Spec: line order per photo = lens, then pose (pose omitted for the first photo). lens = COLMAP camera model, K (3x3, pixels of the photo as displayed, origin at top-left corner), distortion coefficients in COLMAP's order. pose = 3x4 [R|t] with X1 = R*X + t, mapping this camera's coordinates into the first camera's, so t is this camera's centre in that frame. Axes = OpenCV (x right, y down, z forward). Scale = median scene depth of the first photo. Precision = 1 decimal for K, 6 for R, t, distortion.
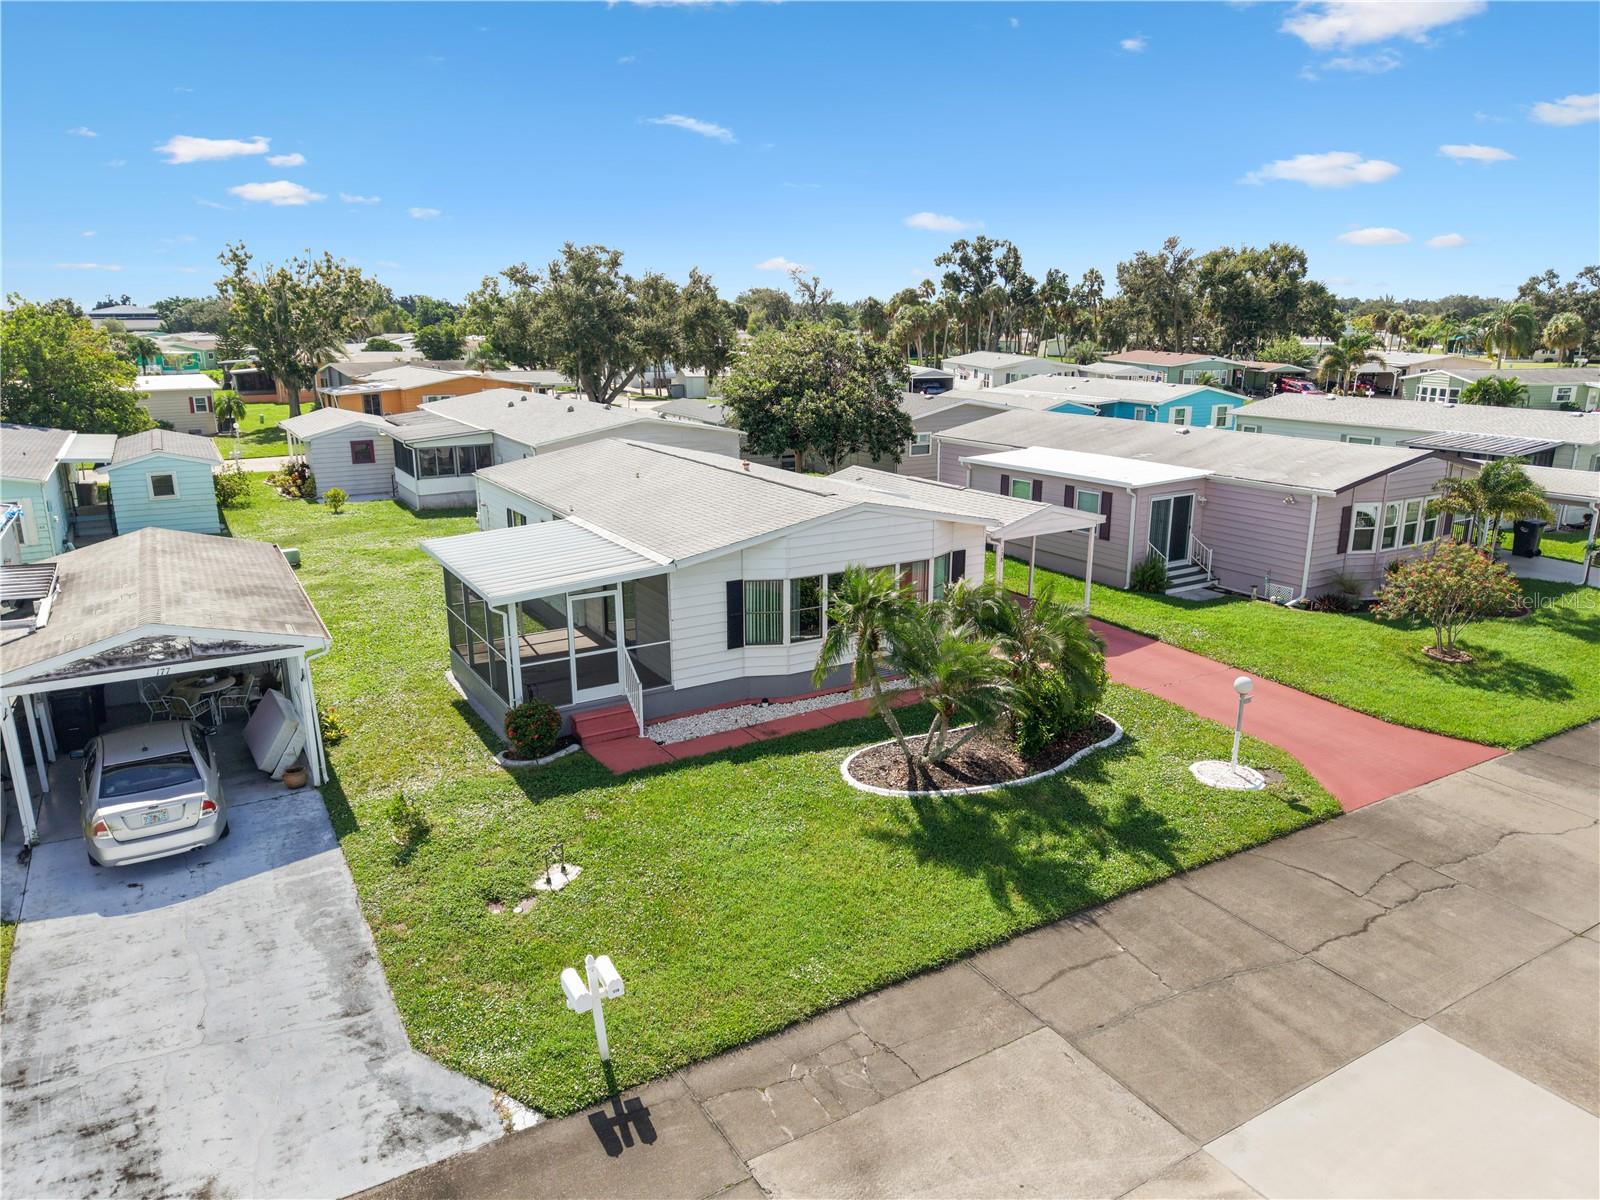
lens RADIAL K [[1068.6, 0, 797.1], [0, 1068.6, 608.2], [0, 0, 1]] dist [0.022385, -0.017332]
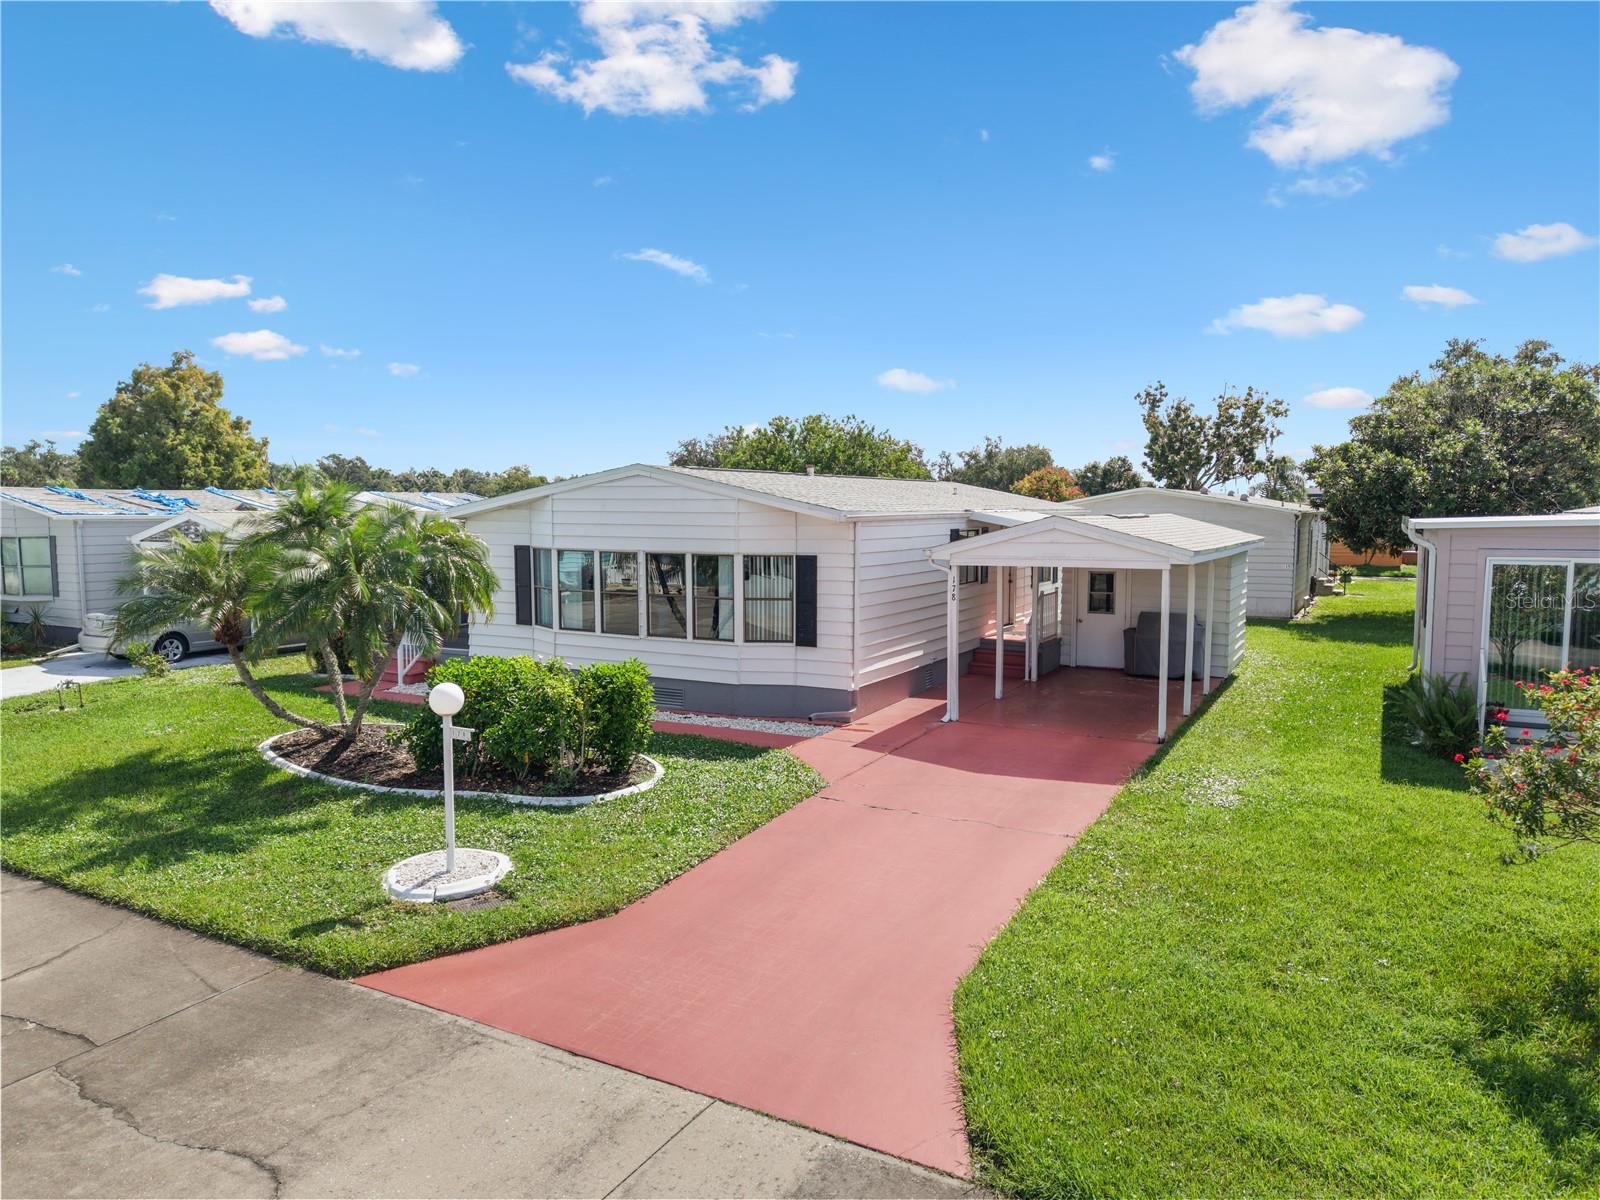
lens RADIAL K [[1068.6, 0, 797.1], [0, 1068.6, 608.2], [0, 0, 1]] dist [0.022385, -0.017332]
pose [[0.502236, 0.083266, -0.860712, 0.869588], [-0.230460, 0.972242, -0.040420, 0.008567], [0.833455, 0.218660, 0.507484, 0.783320]]
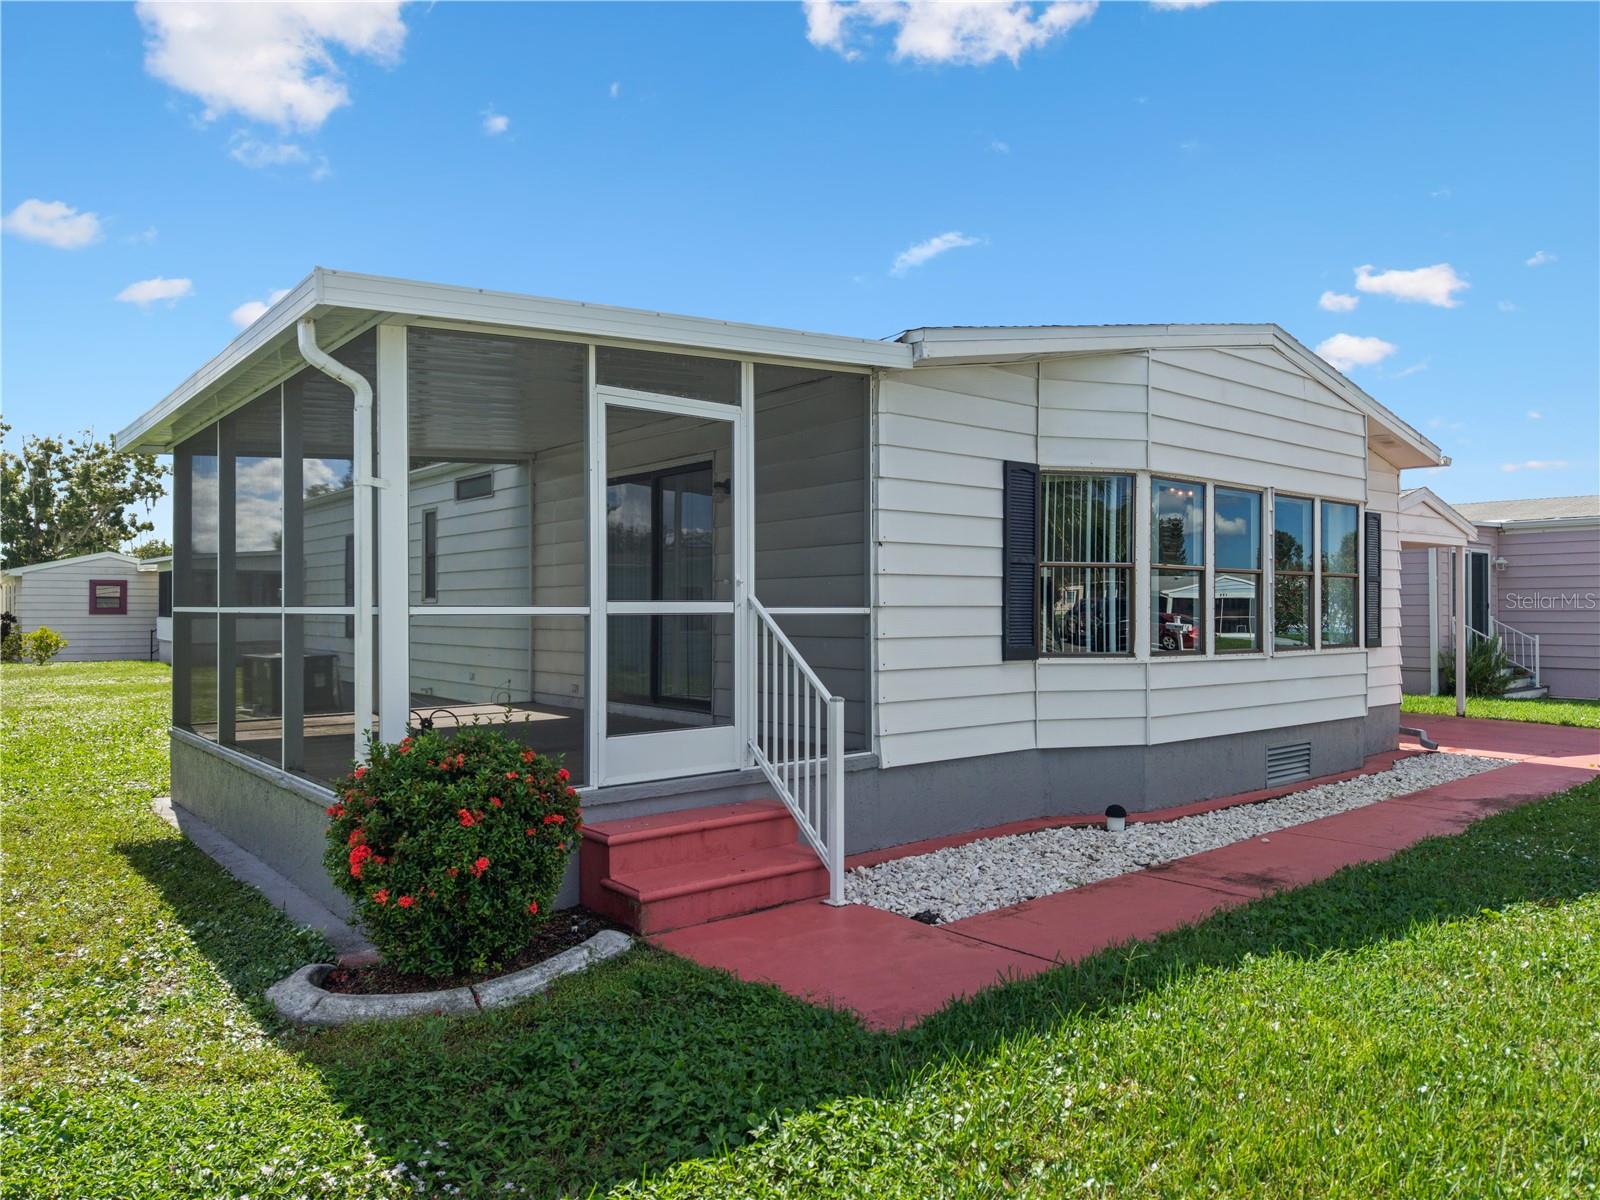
lens RADIAL K [[1079.1, 0, 796.6], [0, 1079.1, 611.8], [0, 0, 1]] dist [0.000839, 0.000873]
pose [[0.988727, 0.001703, 0.149717, -0.197402], [0.037598, 0.965070, -0.259278, 0.119203], [-0.144930, 0.261985, 0.954128, 0.710852]]
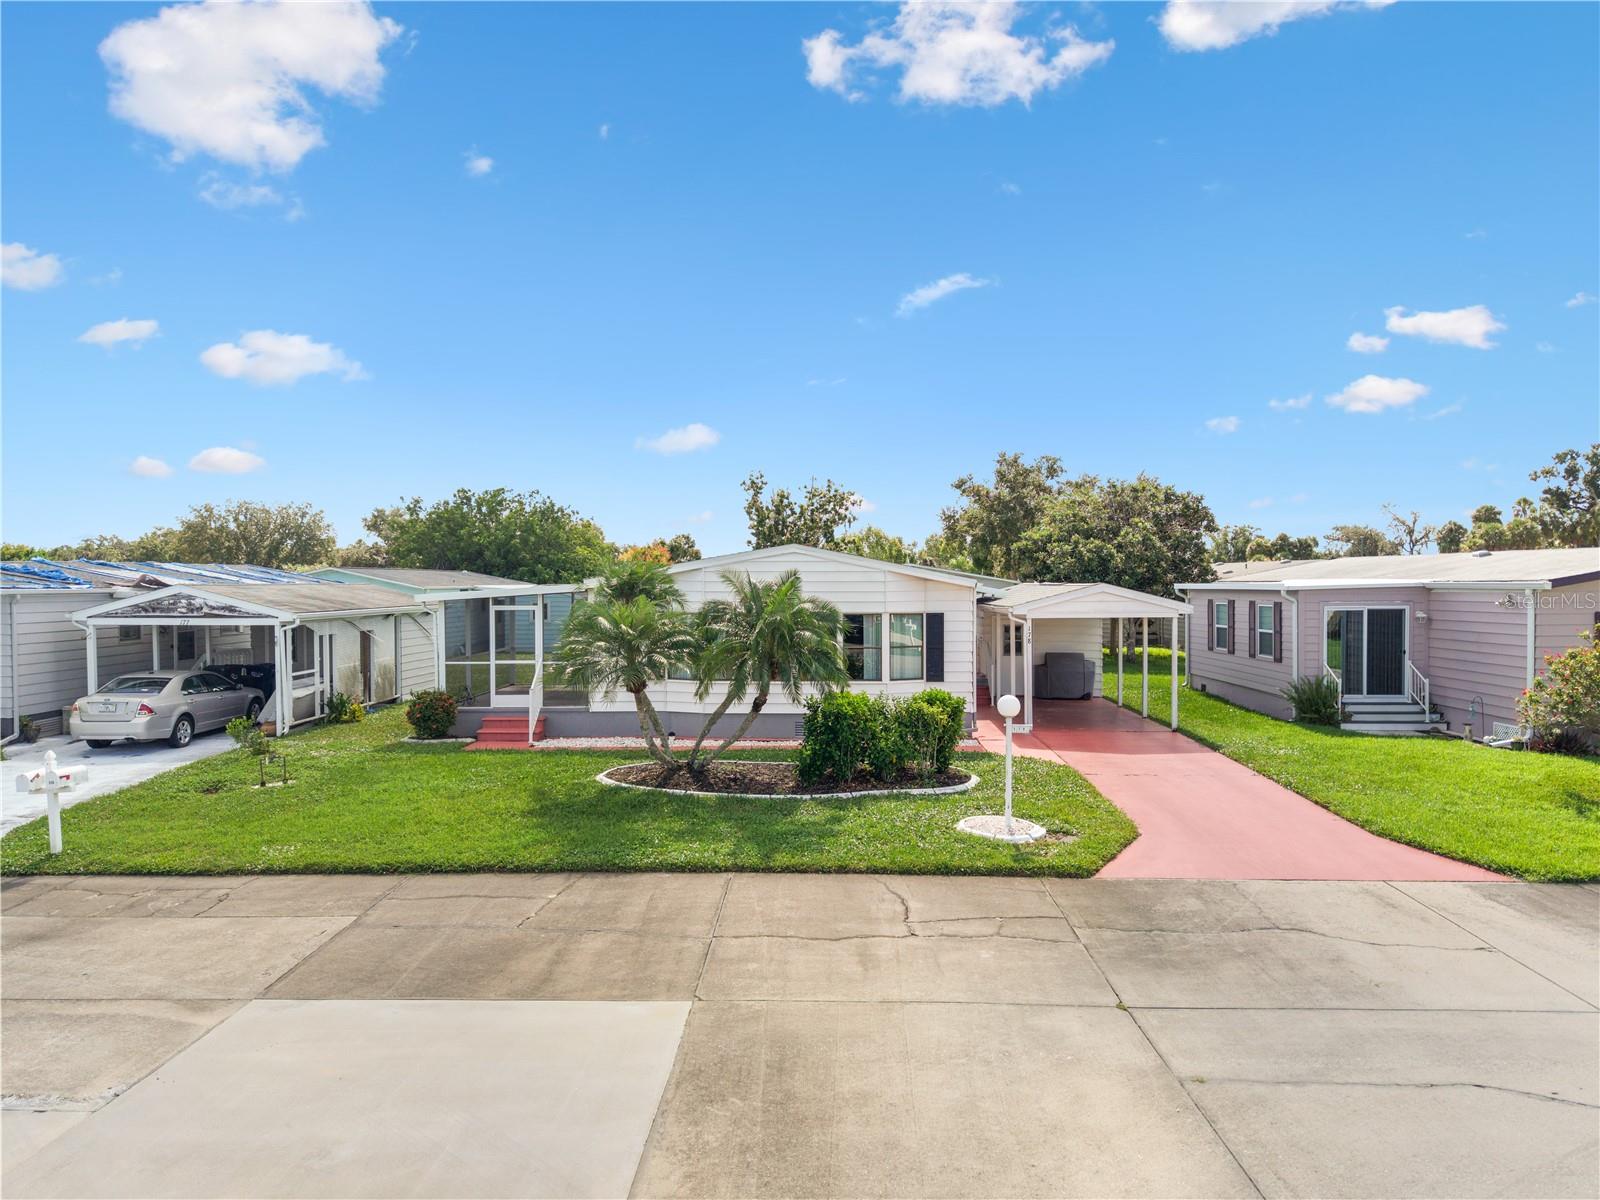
lens RADIAL K [[1068.6, 0, 797.1], [0, 1068.6, 608.2], [0, 0, 1]] dist [0.022385, -0.017332]
pose [[0.843452, 0.014607, -0.537007, 0.638798], [-0.142176, 0.970055, -0.196924, 0.161875], [0.518050, 0.242445, 0.820271, 0.234381]]
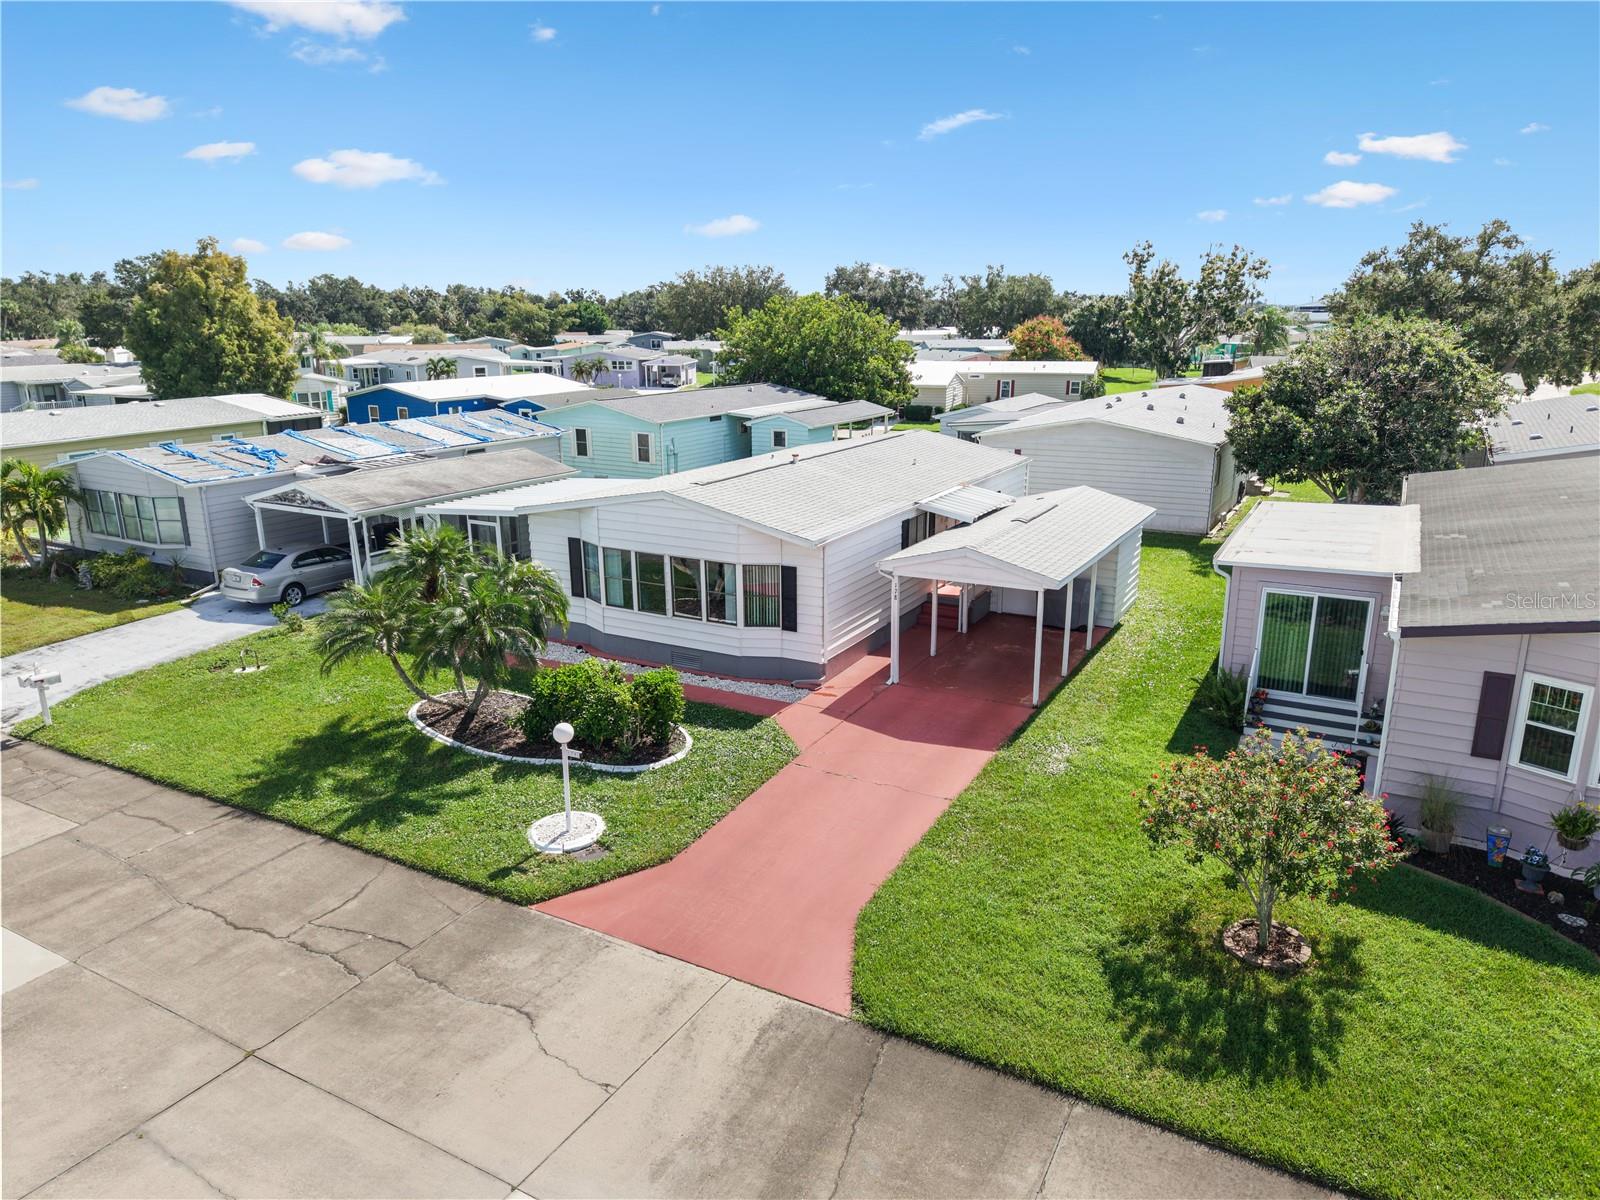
lens RADIAL K [[1060.8, 0, 797.1], [0, 1060.8, 615.0], [0, 0, 1]] dist [0.053852, -0.067982]
pose [[0.500719, 0.235952, -0.832831, 1.102488], [-0.225302, 0.964495, 0.137797, -0.167637], [0.835775, 0.118641, 0.536102, 0.616690]]
